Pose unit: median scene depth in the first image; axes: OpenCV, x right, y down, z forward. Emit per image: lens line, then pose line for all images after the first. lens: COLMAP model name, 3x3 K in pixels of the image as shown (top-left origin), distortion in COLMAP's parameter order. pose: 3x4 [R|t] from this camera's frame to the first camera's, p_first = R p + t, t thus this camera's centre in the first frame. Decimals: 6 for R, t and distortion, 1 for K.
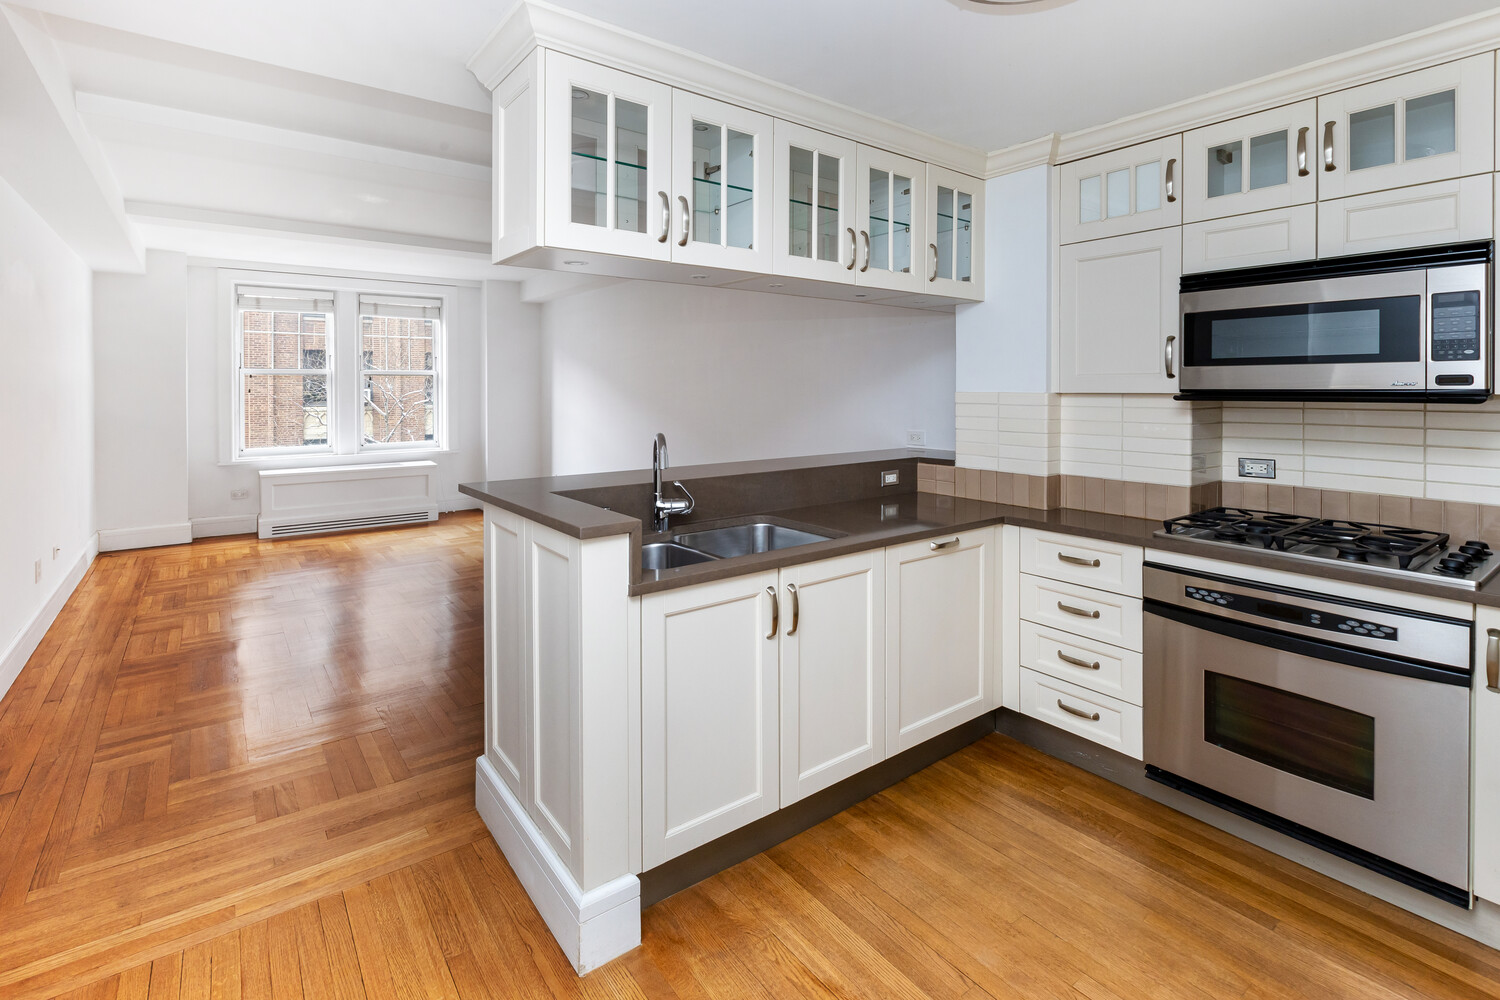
lens RADIAL K [[728.2, 0, 811.4], [0, 728.2, 443.1], [0, 0, 1]] dist [-0.018673, -0.000653]
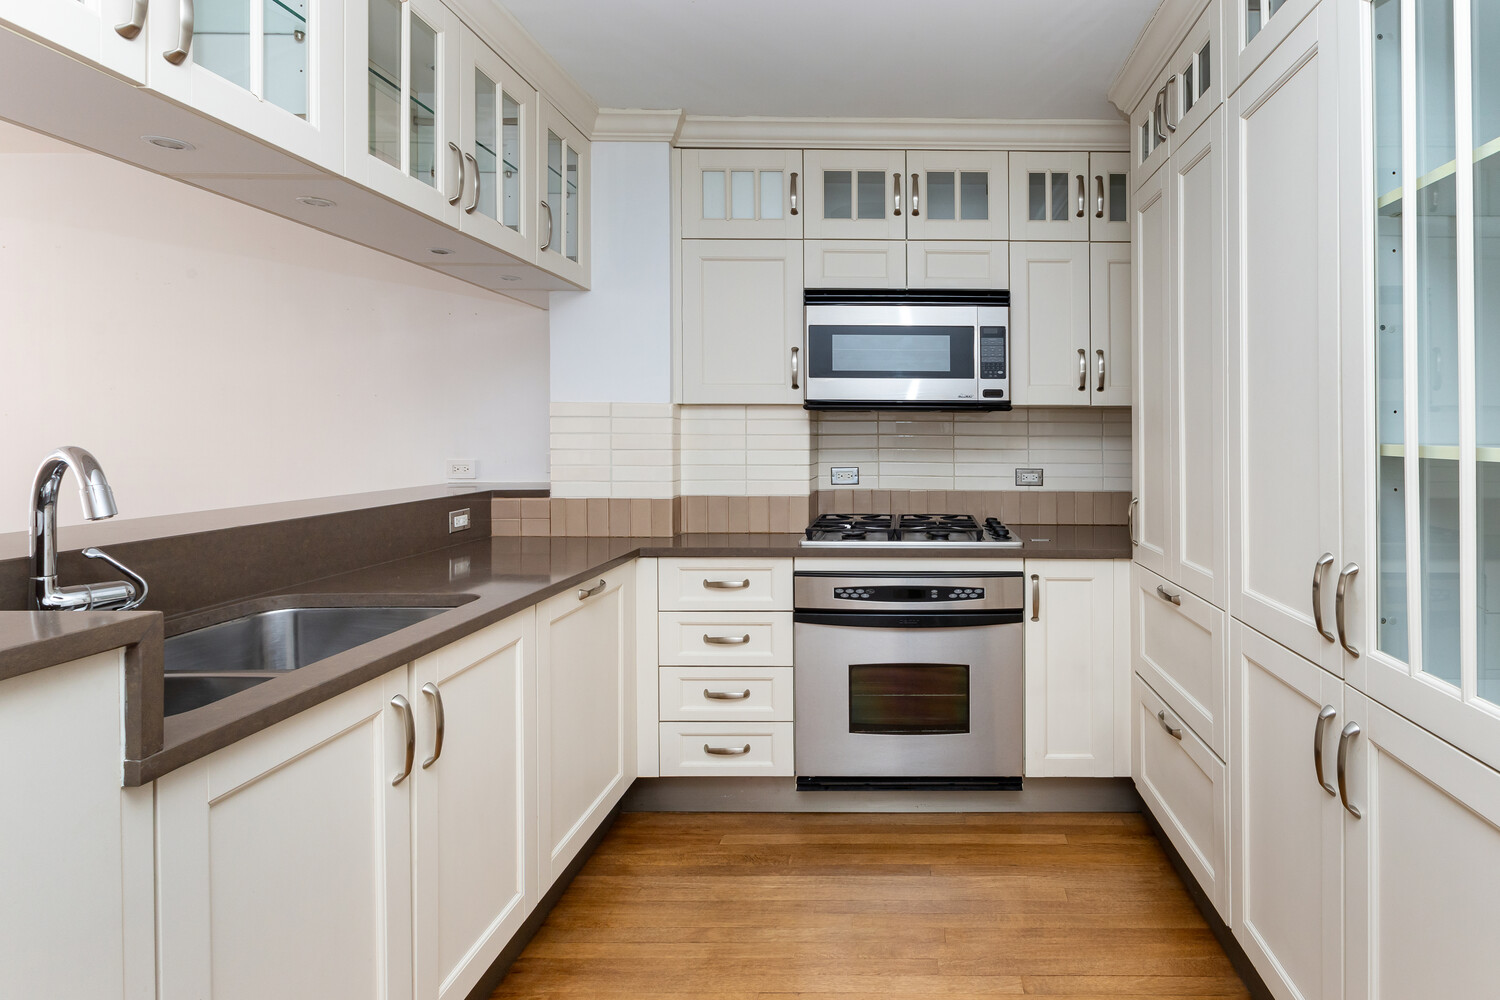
lens RADIAL K [[728.2, 0, 751.4], [0, 728.2, 502.0], [0, 0, 1]] dist [-0.018673, -0.000653]
pose [[0.619663, -0.045542, 0.783546, -0.332280], [0.069639, 0.997568, 0.002907, 0.058097], [-0.781772, 0.052764, 0.621327, 0.401501]]
